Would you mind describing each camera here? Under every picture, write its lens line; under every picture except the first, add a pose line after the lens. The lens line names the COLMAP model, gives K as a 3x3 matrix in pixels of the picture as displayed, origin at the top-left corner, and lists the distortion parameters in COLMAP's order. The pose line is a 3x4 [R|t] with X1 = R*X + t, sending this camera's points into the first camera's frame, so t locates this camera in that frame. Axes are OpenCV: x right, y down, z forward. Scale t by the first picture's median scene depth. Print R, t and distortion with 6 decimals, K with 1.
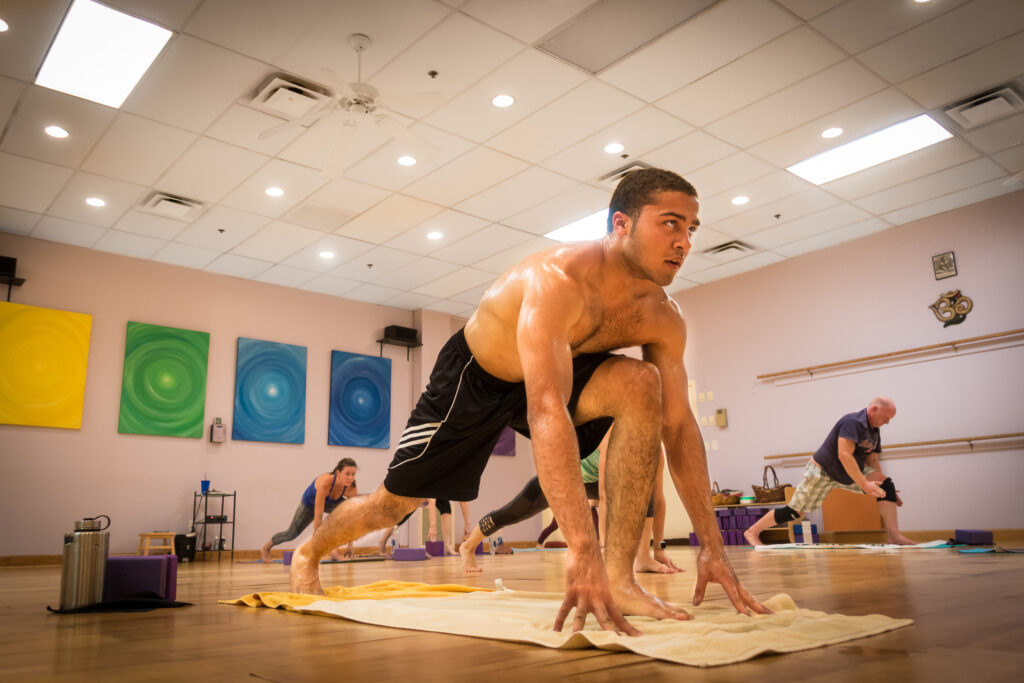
lens RADIAL K [[797.7, 0, 470.0], [0, 797.7, 357.6], [0, 0, 1]] dist [-0.002985, -0.003248]
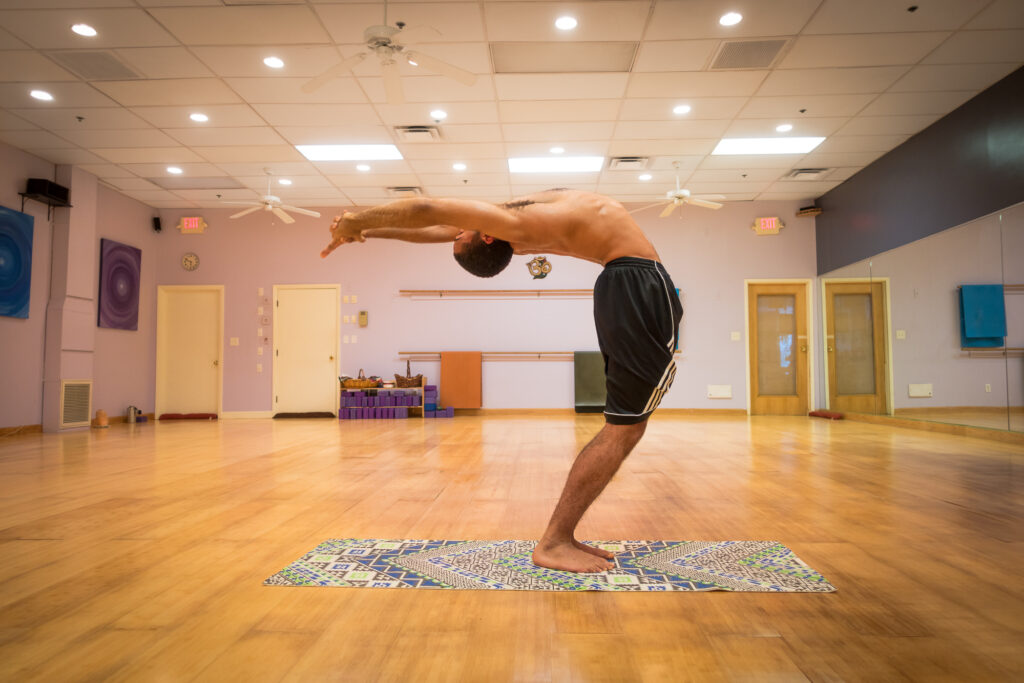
lens RADIAL K [[705.5, 0, 516.2], [0, 705.5, 345.5], [0, 0, 1]] dist [-0.009155, -0.000359]
pose [[0.656953, 0.050956, 0.752208, -0.391650], [-0.172803, 0.981330, 0.084443, -0.019176], [-0.733861, -0.185459, 0.653493, 0.101149]]
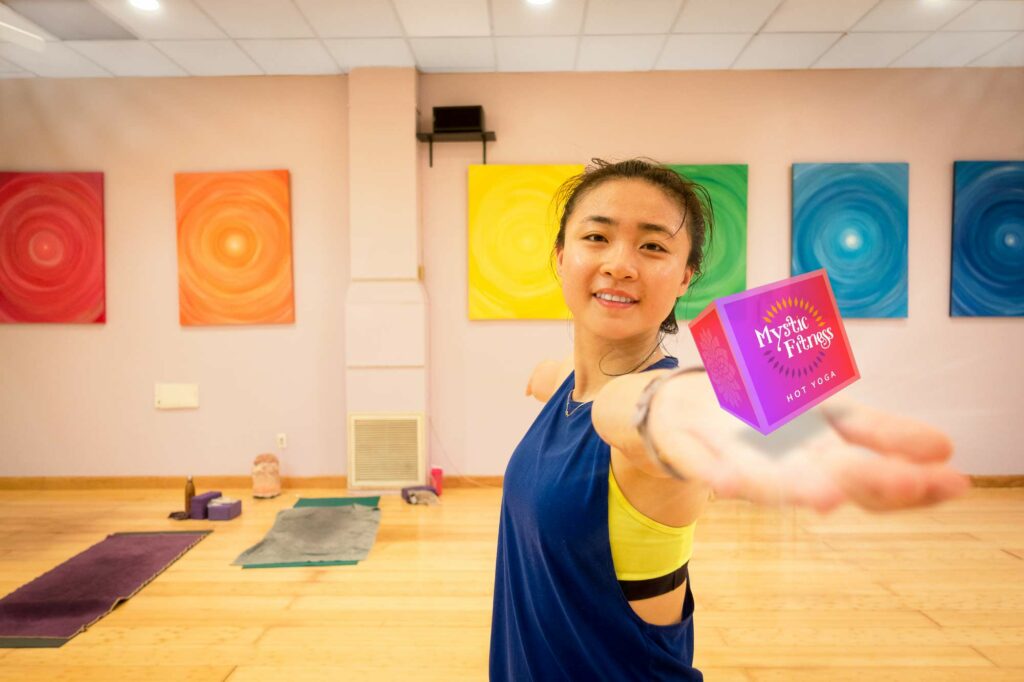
lens RADIAL K [[732.8, 0, 515.7], [0, 732.8, 344.4], [0, 0, 1]] dist [-0.003160, -0.000228]
pose [[0.764911, 0.025638, -0.643625, -0.075806], [0.131445, 0.971969, 0.194932, -0.030220], [0.630582, -0.233707, 0.740100, 0.394394]]
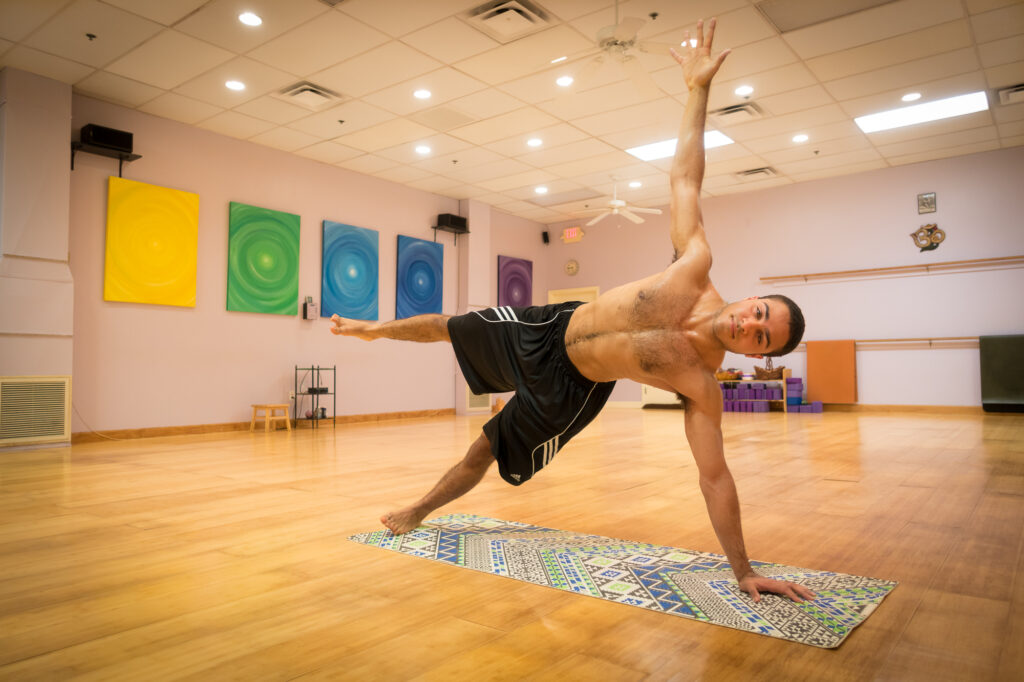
lens RADIAL K [[701.5, 0, 515.8], [0, 701.5, 343.3], [0, 0, 1]] dist [-0.000398, -0.003813]
pose [[0.973611, 0.020961, 0.227251, -0.265492], [-0.060158, 0.984127, 0.166959, -0.037804], [-0.220145, -0.176224, 0.959417, 0.024416]]
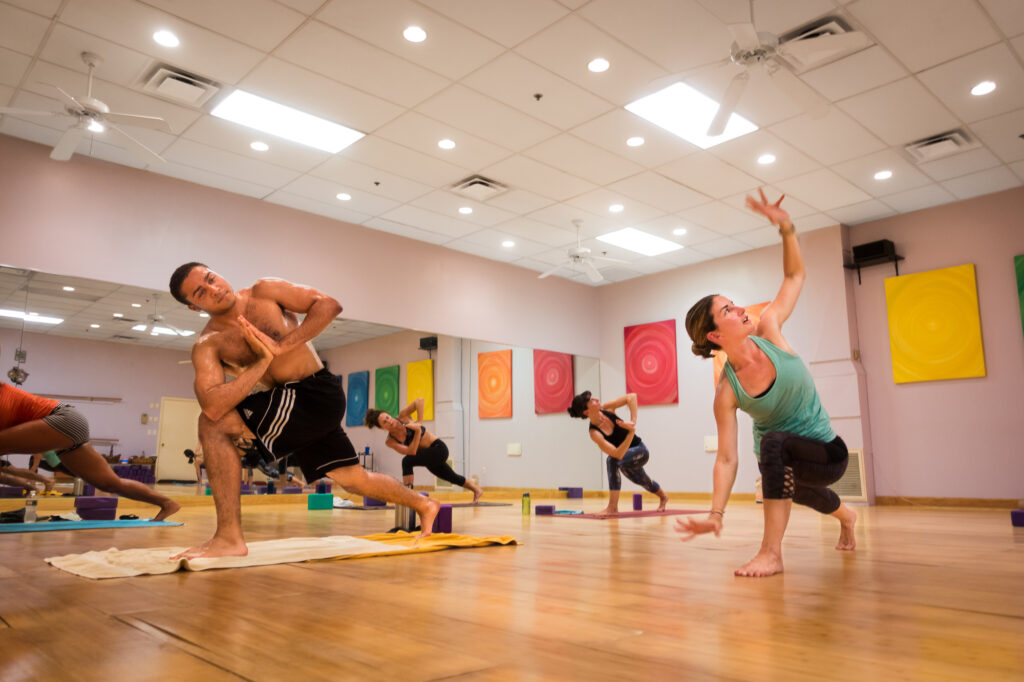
lens RADIAL K [[732.8, 0, 515.7], [0, 732.8, 344.4], [0, 0, 1]] dist [-0.003160, -0.000228]
pose [[0.064341, -0.155301, -0.985770, 0.363104], [0.214721, 0.966834, -0.138303, 0.046995], [0.974554, -0.202767, 0.095553, 0.309300]]
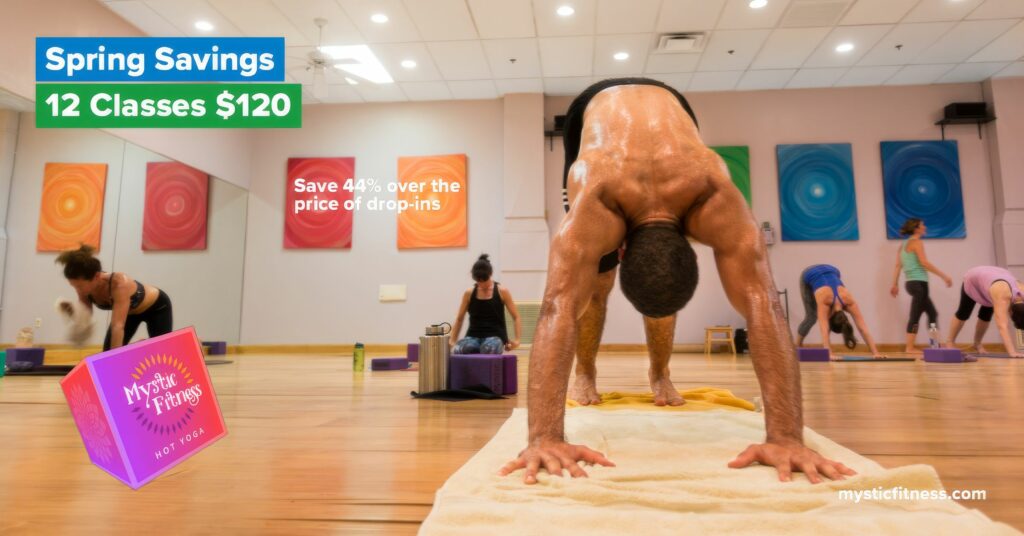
lens RADIAL K [[711.6, 0, 516.3], [0, 711.6, 207.3], [0, 0, 1]] dist [-0.002334, -0.000656]
pose [[0.716464, -0.104667, -0.689727, 0.113175], [0.142961, 0.989727, -0.001689, 0.008831], [0.682819, -0.097394, 0.724067, 0.072003]]
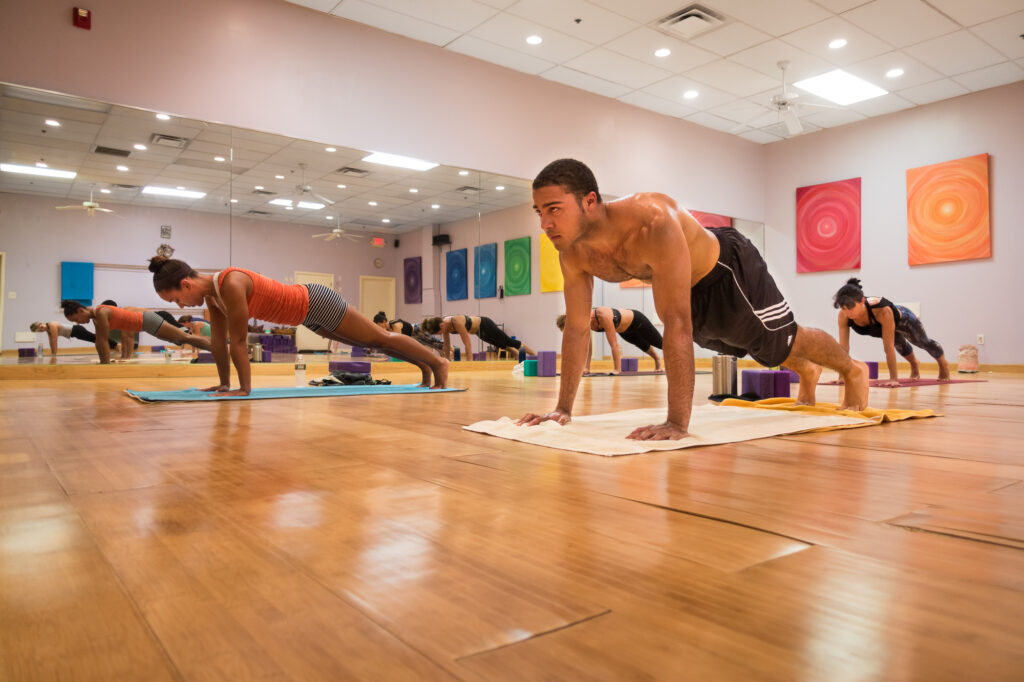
lens RADIAL K [[701.5, 0, 515.8], [0, 701.5, 343.3], [0, 0, 1]] dist [-0.000398, -0.003813]
pose [[-0.029097, 0.013818, -0.999481, 0.279242], [0.214898, 0.976610, 0.007246, 0.022483], [0.976203, -0.214575, -0.031386, 0.160788]]
